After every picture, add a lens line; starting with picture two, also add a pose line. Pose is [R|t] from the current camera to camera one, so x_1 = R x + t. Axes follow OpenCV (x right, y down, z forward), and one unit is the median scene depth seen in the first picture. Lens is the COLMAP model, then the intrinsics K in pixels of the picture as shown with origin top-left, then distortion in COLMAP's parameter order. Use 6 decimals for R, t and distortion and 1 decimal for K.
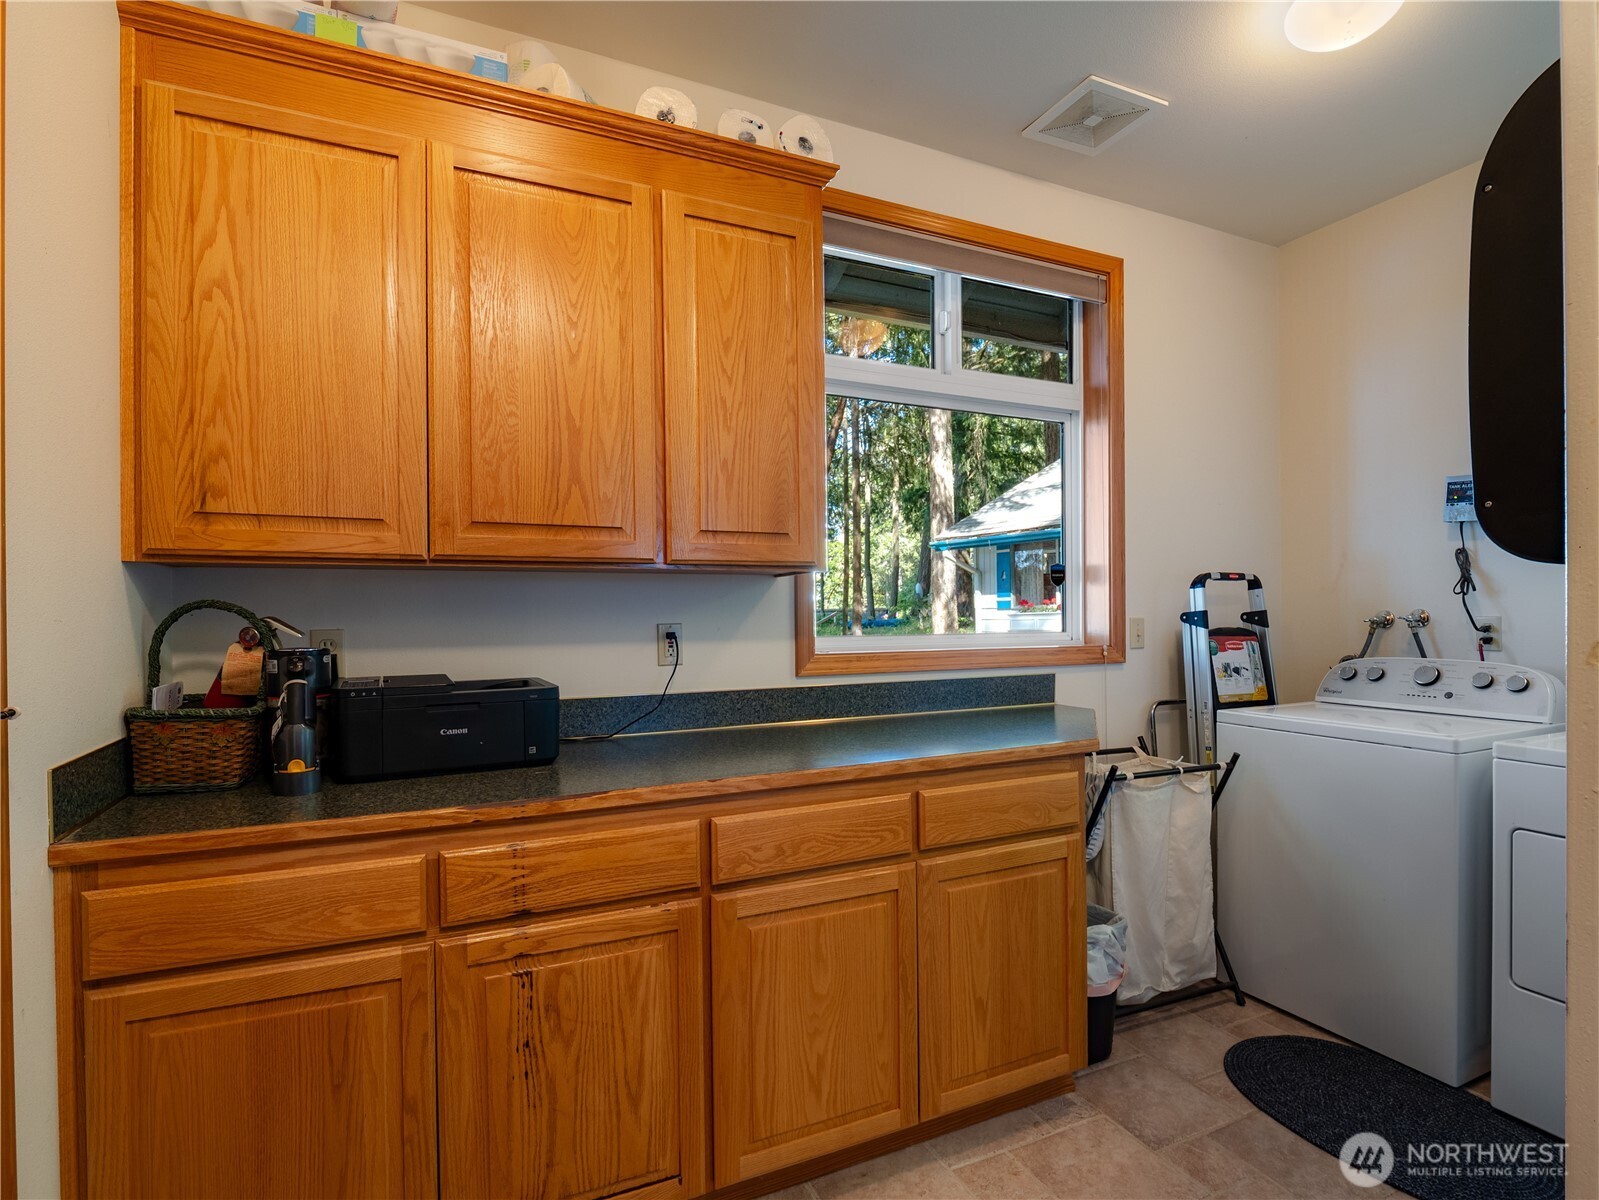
lens RADIAL K [[773.2, 0, 795.2], [0, 773.2, 606.1], [0, 0, 1]] dist [-0.014091, -0.001449]
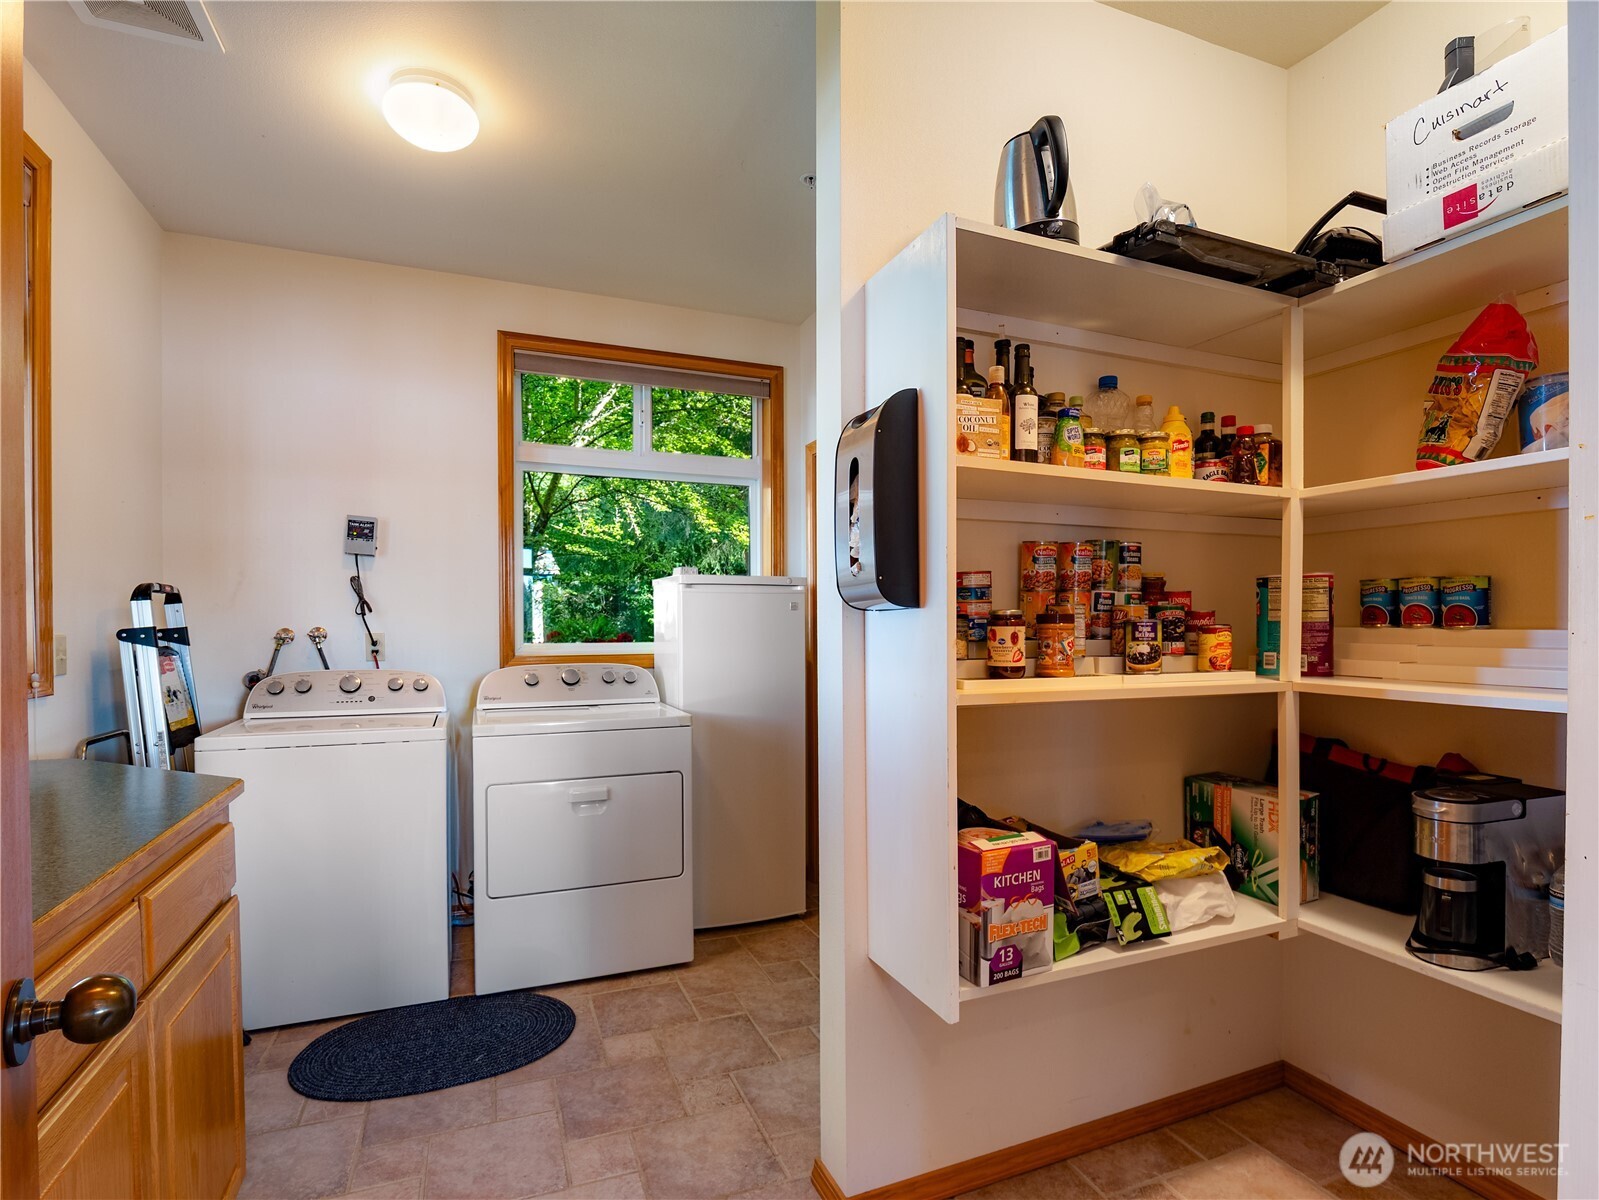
lens RADIAL K [[773.2, 0, 795.2], [0, 773.2, 606.1], [0, 0, 1]] dist [-0.014091, -0.001449]
pose [[0.036254, 0.030621, 0.998873, -0.318981], [-0.015069, 0.999434, -0.030092, -0.002679], [-0.999229, -0.013961, 0.036695, 0.269889]]
